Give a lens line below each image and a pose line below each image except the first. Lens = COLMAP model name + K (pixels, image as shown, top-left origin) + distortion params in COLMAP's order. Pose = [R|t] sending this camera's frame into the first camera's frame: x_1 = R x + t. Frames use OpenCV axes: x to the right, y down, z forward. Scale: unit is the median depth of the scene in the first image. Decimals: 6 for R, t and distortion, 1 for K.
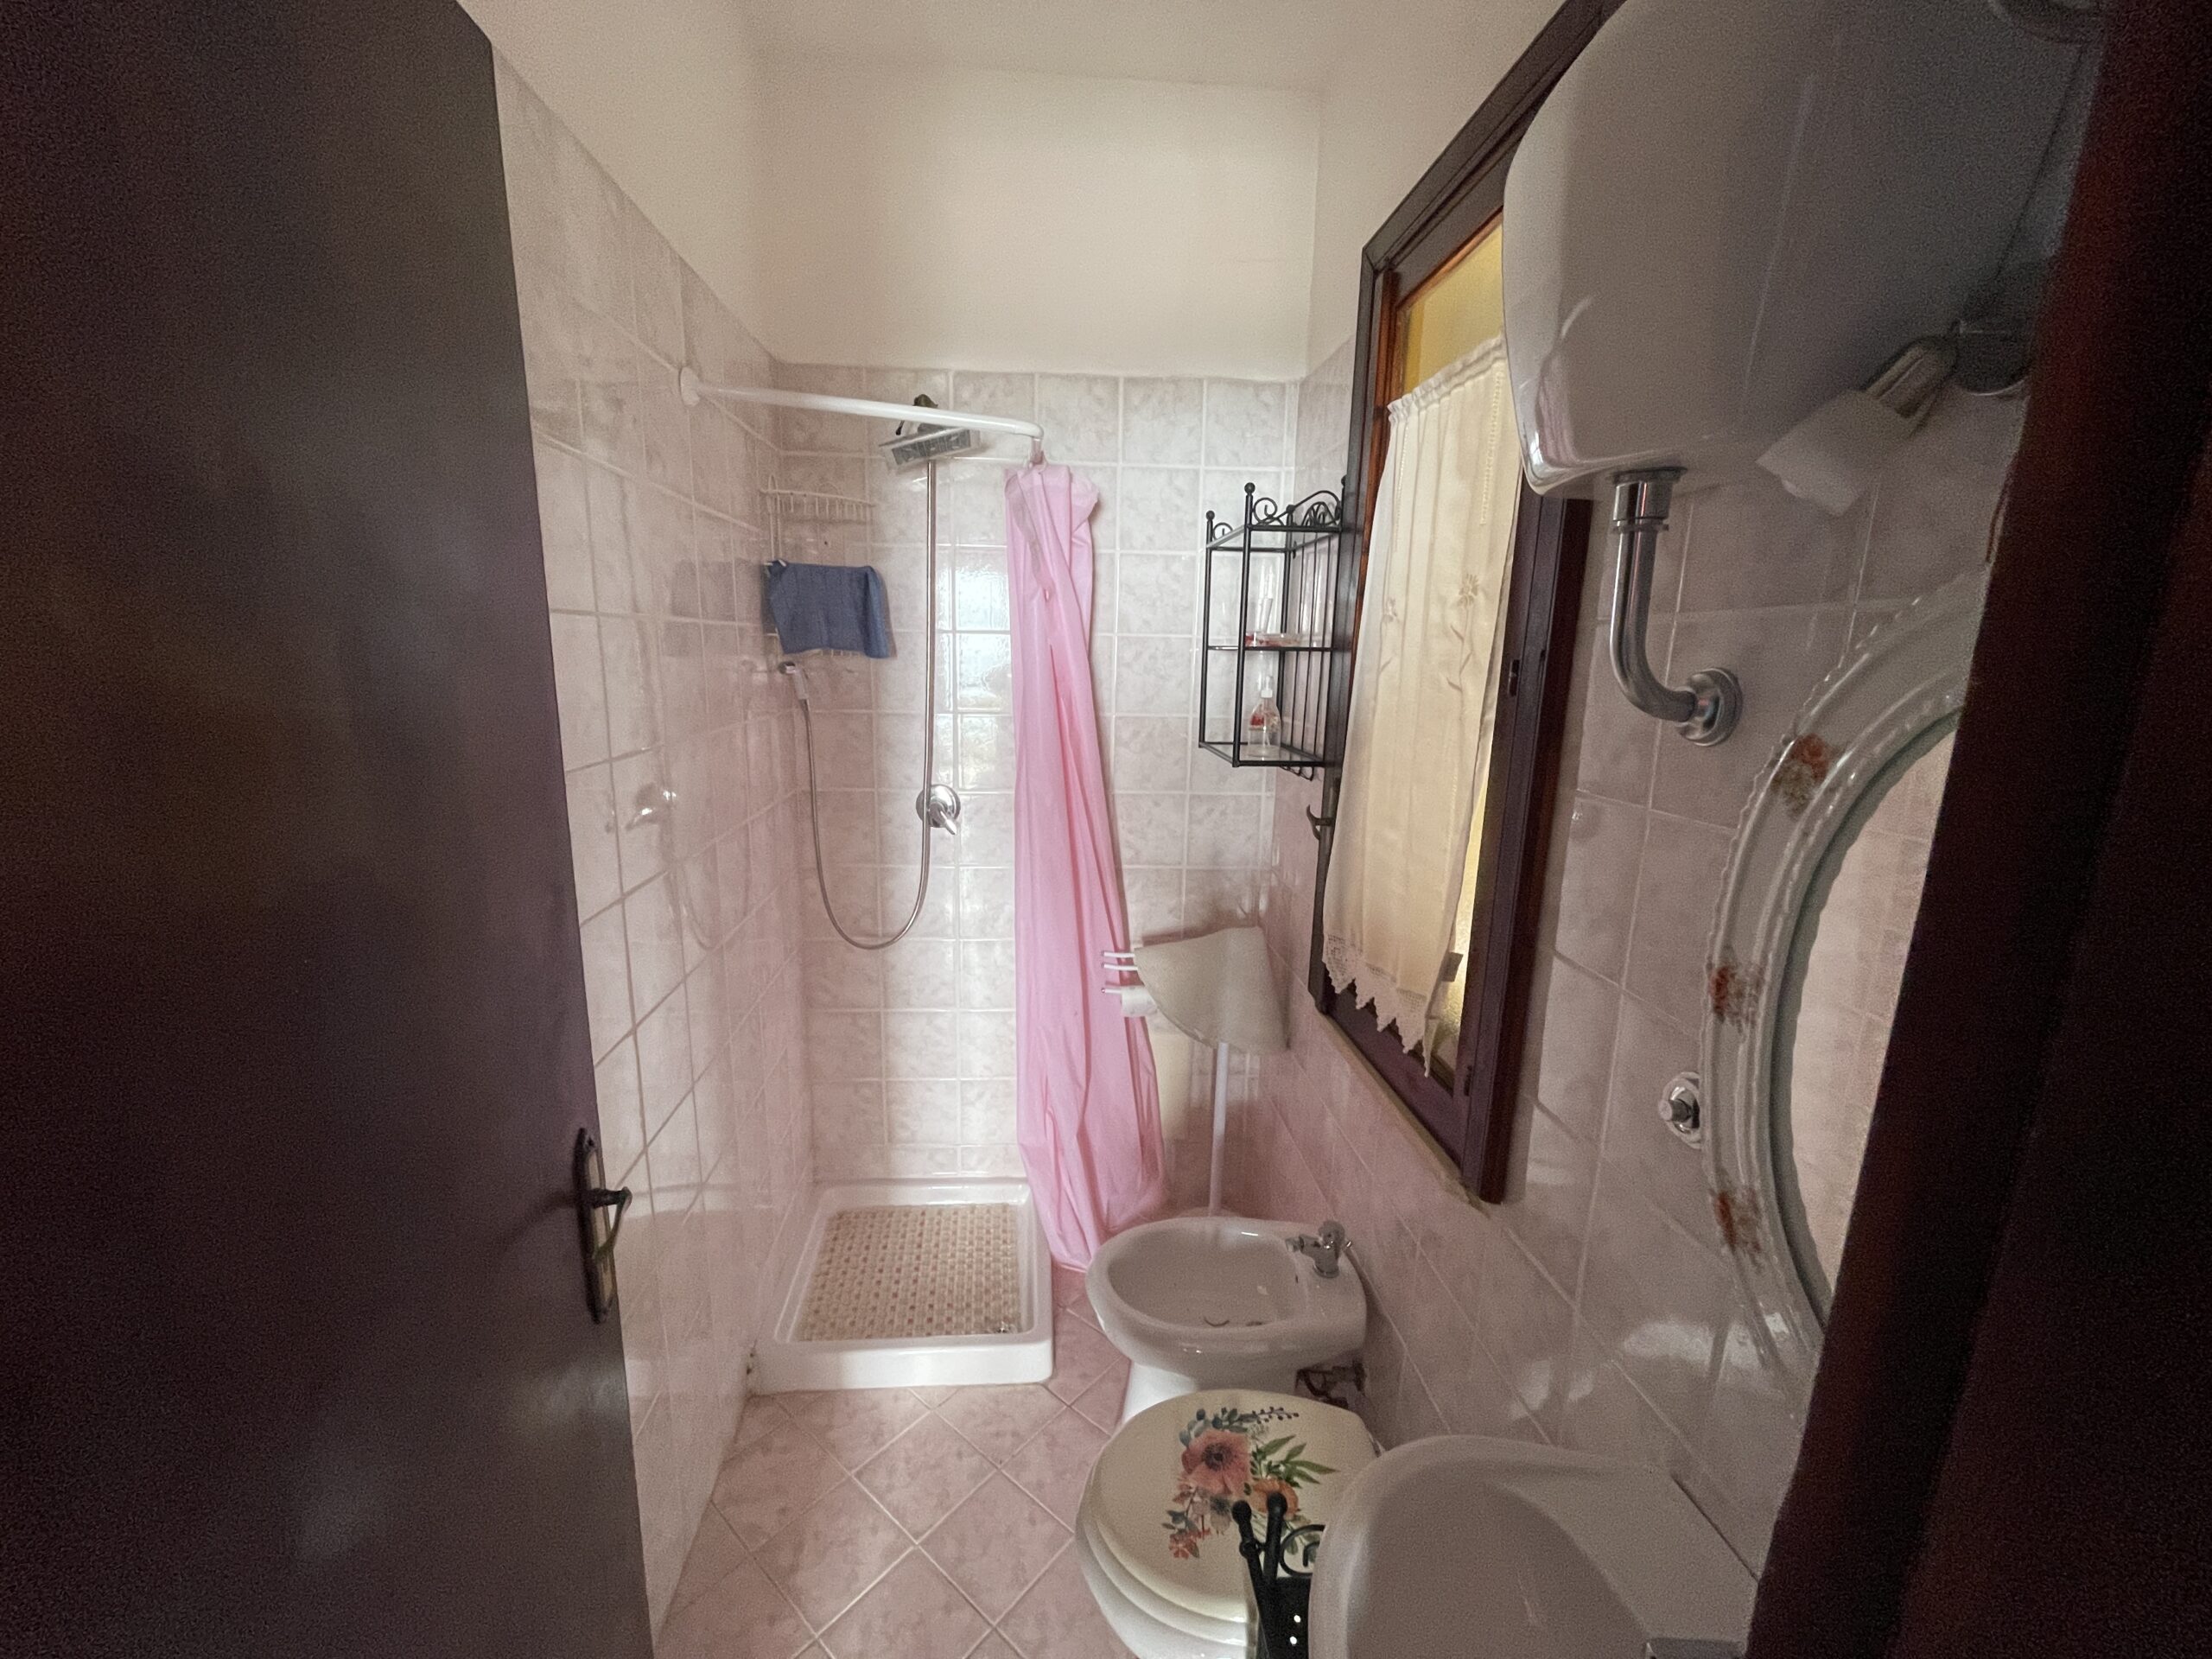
lens RADIAL K [[875.0, 0, 1100.1], [0, 875.0, 832.8], [0, 0, 1]] dist [-0.000770, -0.000671]
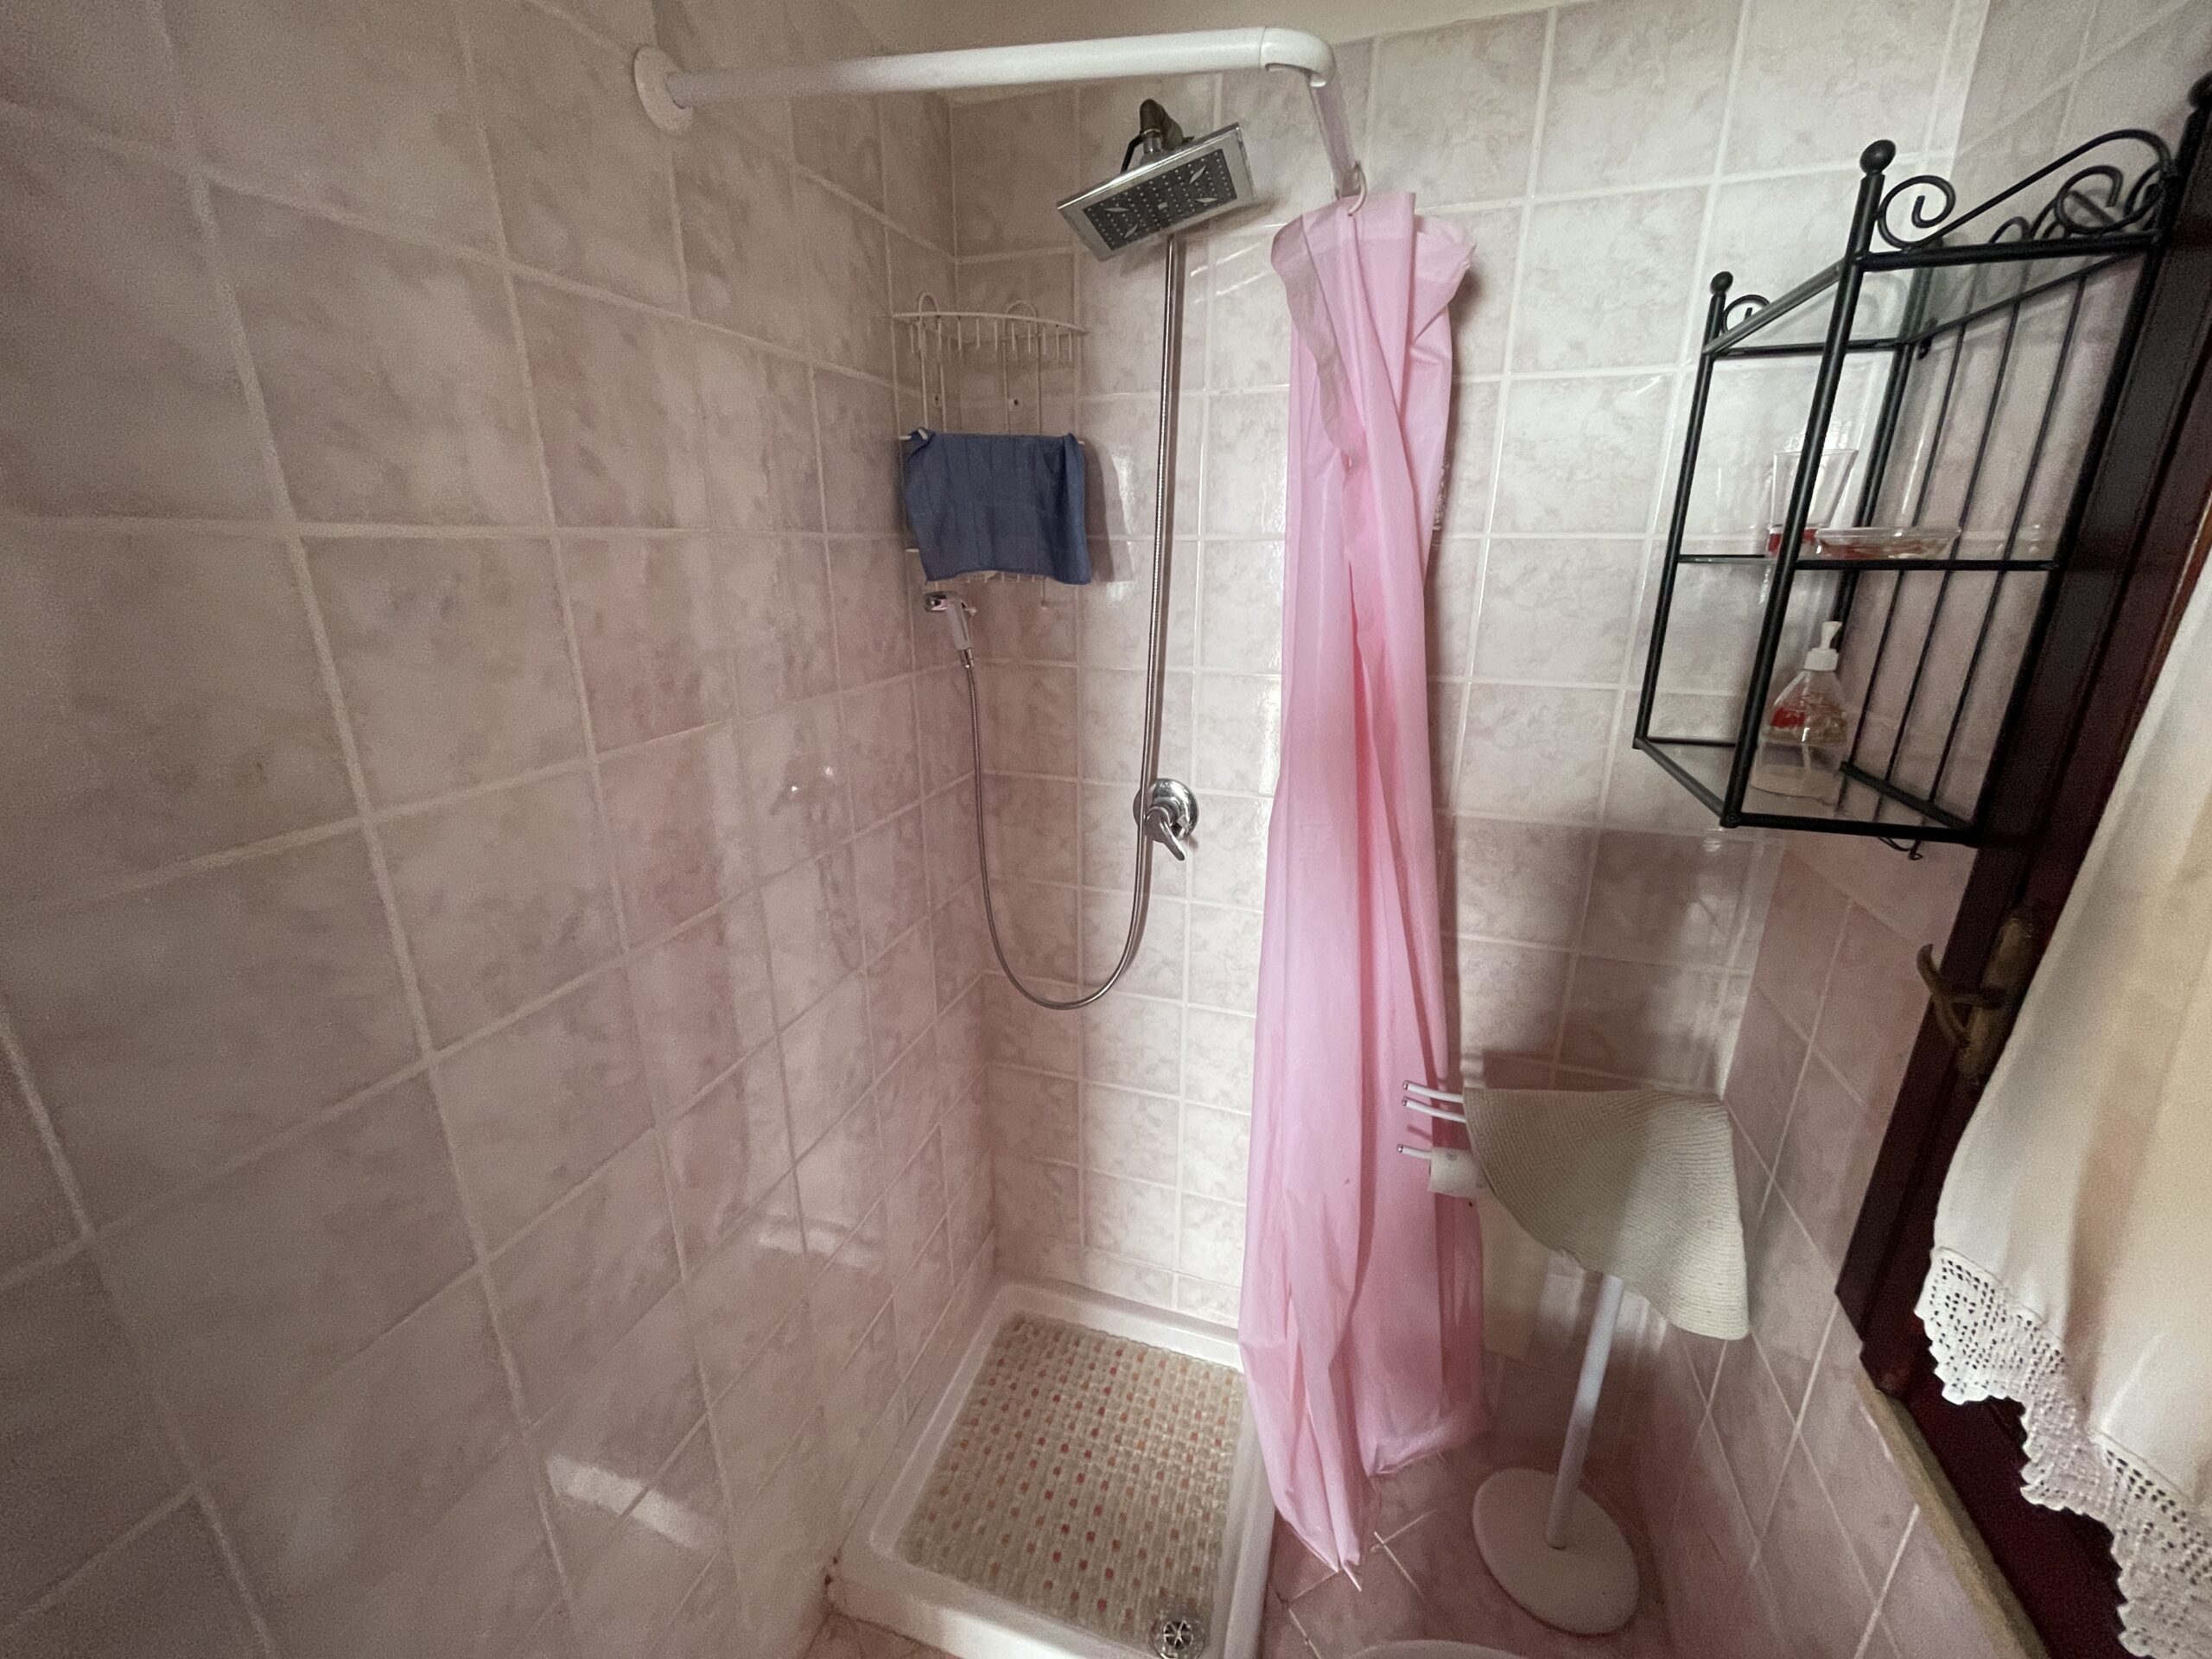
lens RADIAL K [[875.0, 0, 1110.2], [0, 875.0, 818.9], [0, 0, 1]] dist [-0.000770, -0.000671]
pose [[0.922635, 0.098502, -0.372883, 0.021963], [-0.062938, 0.992329, 0.106406, -0.094988], [0.380504, -0.074705, 0.921757, 0.393318]]
